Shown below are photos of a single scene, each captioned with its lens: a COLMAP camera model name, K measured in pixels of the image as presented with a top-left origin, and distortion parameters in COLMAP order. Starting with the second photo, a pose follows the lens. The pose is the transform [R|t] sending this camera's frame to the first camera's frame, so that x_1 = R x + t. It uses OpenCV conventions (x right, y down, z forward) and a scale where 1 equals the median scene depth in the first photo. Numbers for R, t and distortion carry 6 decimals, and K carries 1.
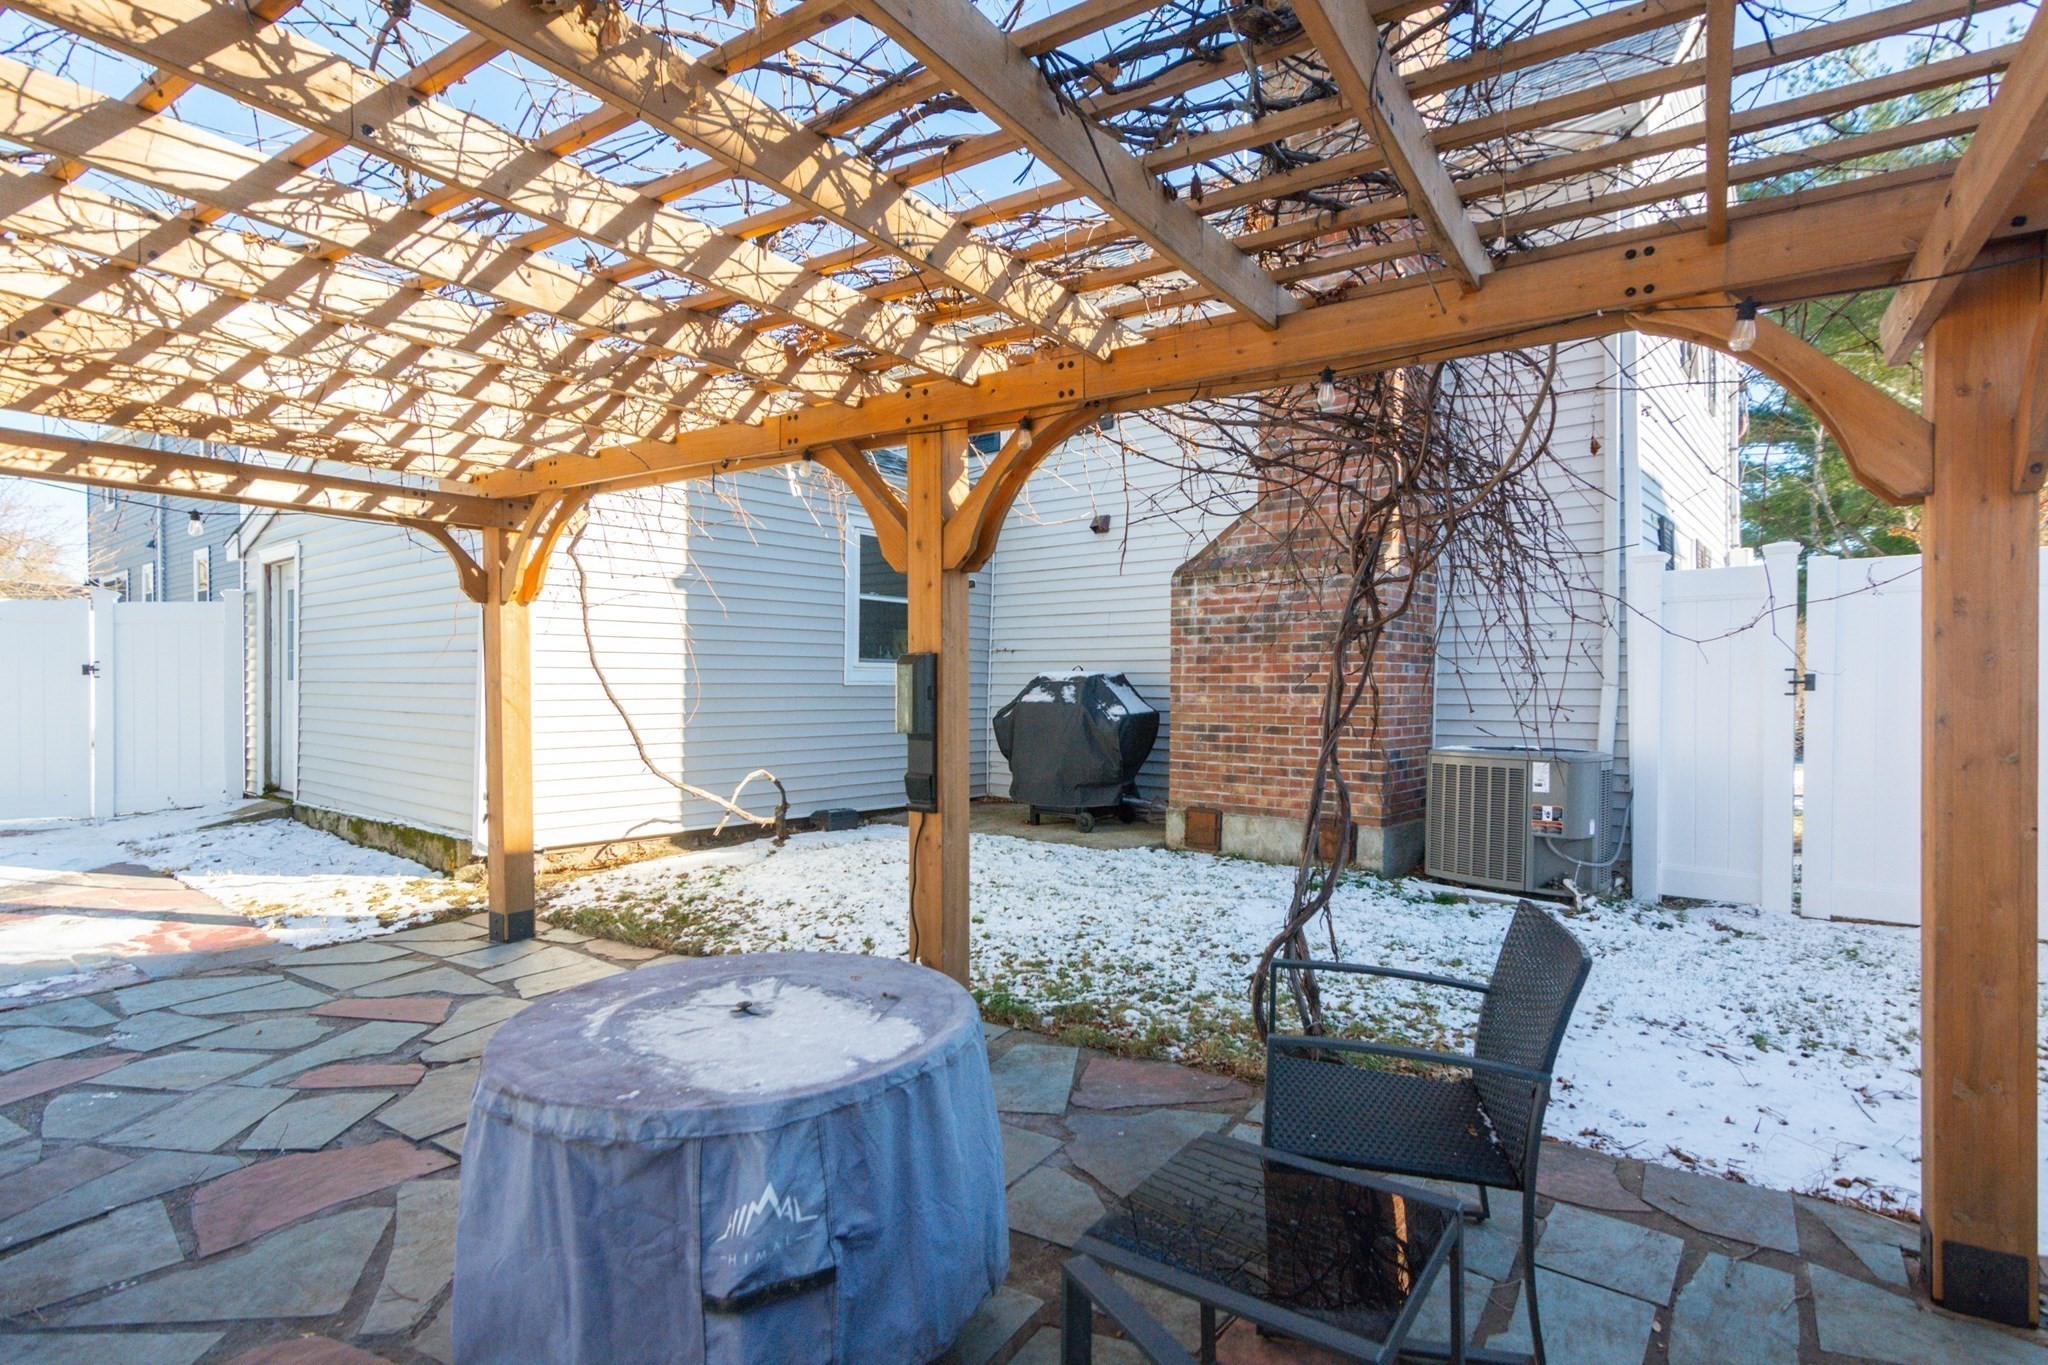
lens RADIAL K [[996.0, 0, 1019.6], [0, 996.0, 683.0], [0, 0, 1]] dist [-0.004349, 0.003732]
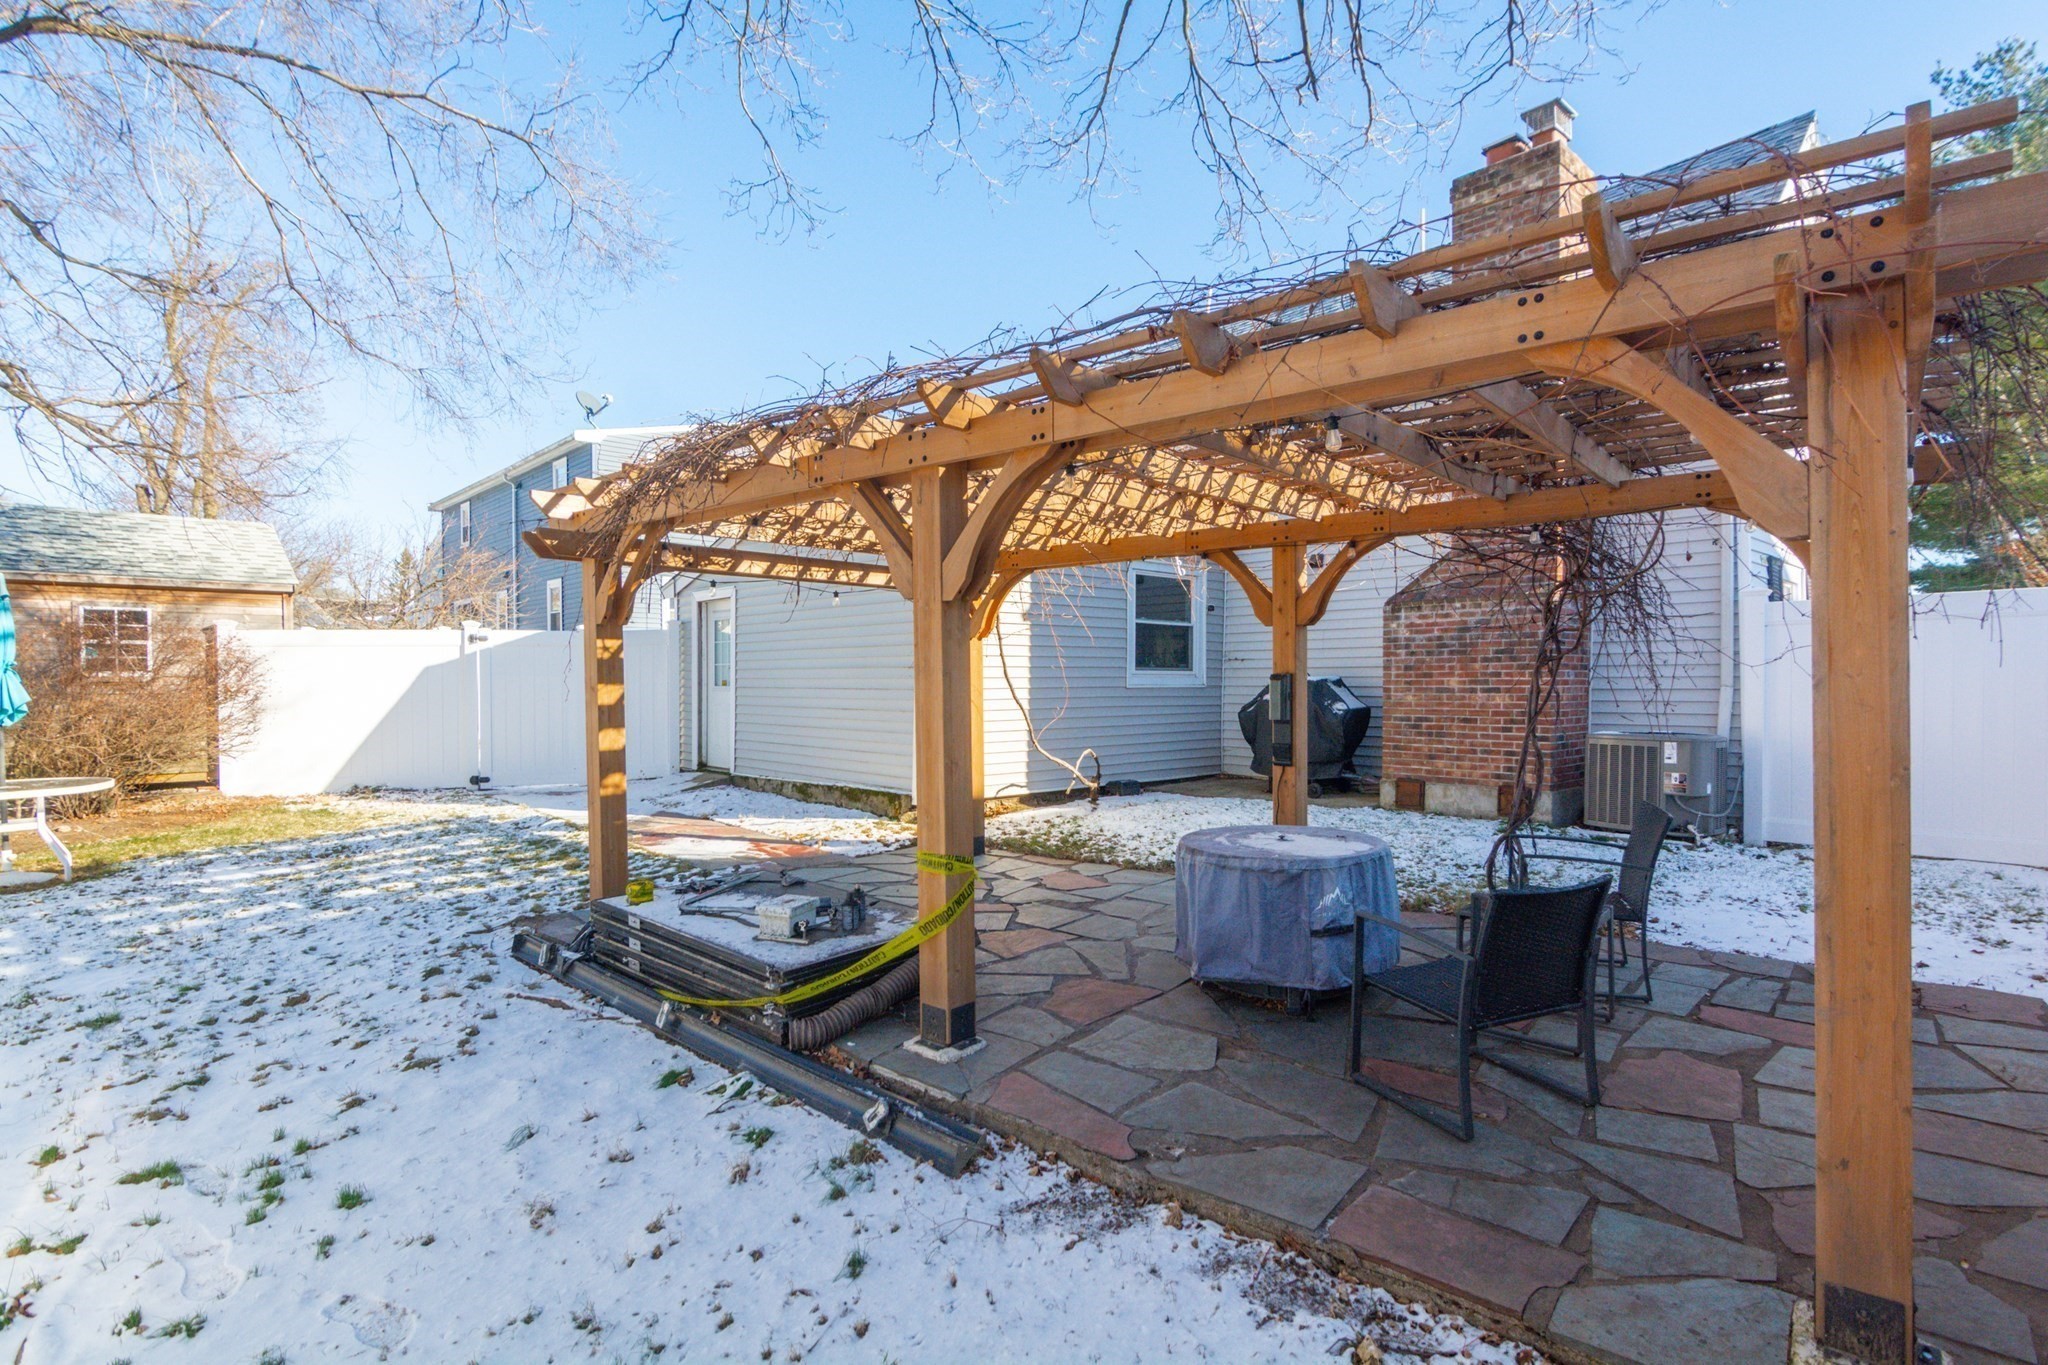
lens RADIAL K [[1021.1, 0, 1026.8], [0, 1021.1, 678.1], [0, 0, 1]] dist [-0.015826, 0.001555]
pose [[0.994585, -0.005609, -0.103777, -0.203550], [0.005631, 0.999984, -0.000084, -0.014024], [0.103776, -0.000501, 0.994601, -0.457526]]
